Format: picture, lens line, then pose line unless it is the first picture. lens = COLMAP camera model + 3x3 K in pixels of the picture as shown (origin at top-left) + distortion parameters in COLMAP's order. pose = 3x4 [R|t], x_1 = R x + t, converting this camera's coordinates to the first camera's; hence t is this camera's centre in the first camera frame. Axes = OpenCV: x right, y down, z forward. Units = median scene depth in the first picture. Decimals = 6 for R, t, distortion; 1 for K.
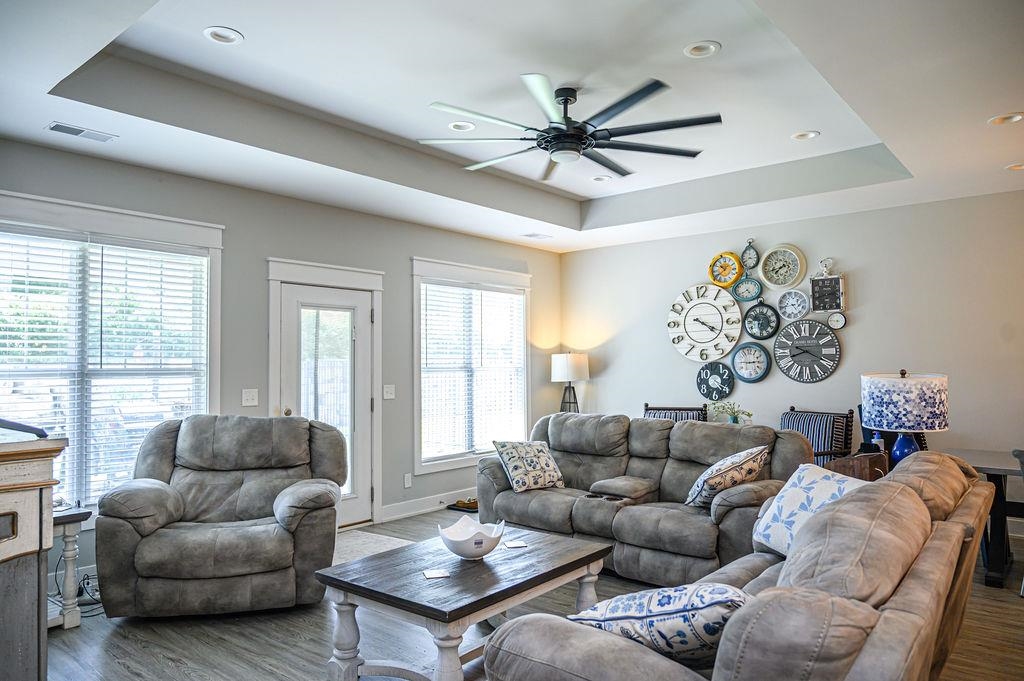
lens RADIAL K [[687.8, 0, 509.1], [0, 687.8, 341.7], [0, 0, 1]] dist [-0.009080, -0.002412]
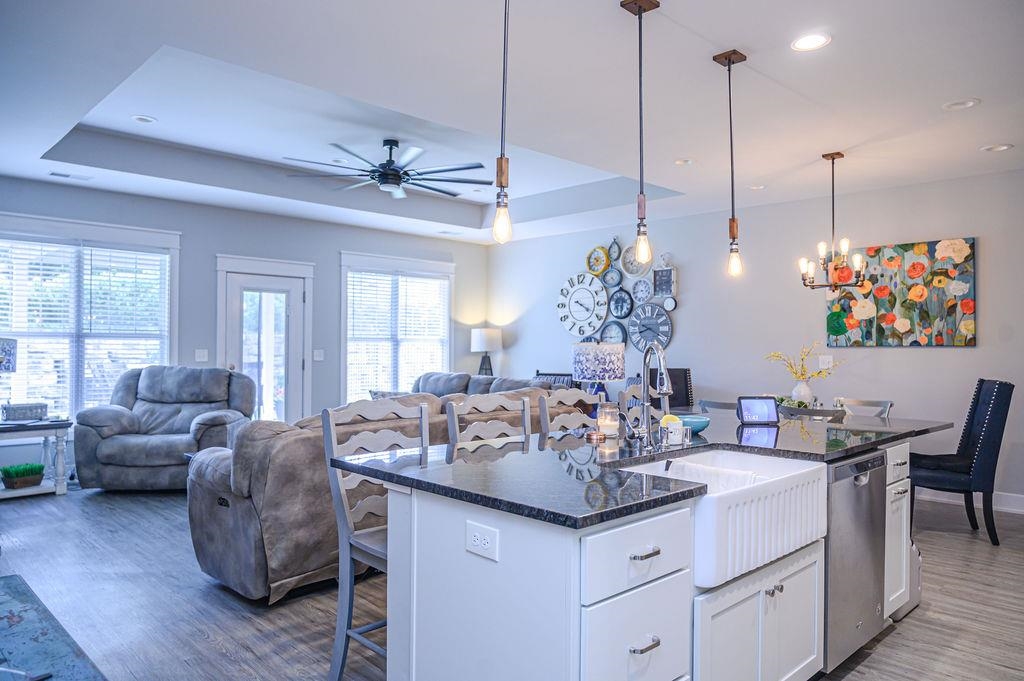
lens RADIAL K [[704.4, 0, 515.3], [0, 704.4, 342.6], [0, 0, 1]] dist [-0.005261, -0.005990]
pose [[0.994571, 0.015330, -0.102923, 0.358962], [-0.012005, 0.999388, 0.032853, 0.000624], [0.103364, -0.031439, 0.994147, -0.312902]]
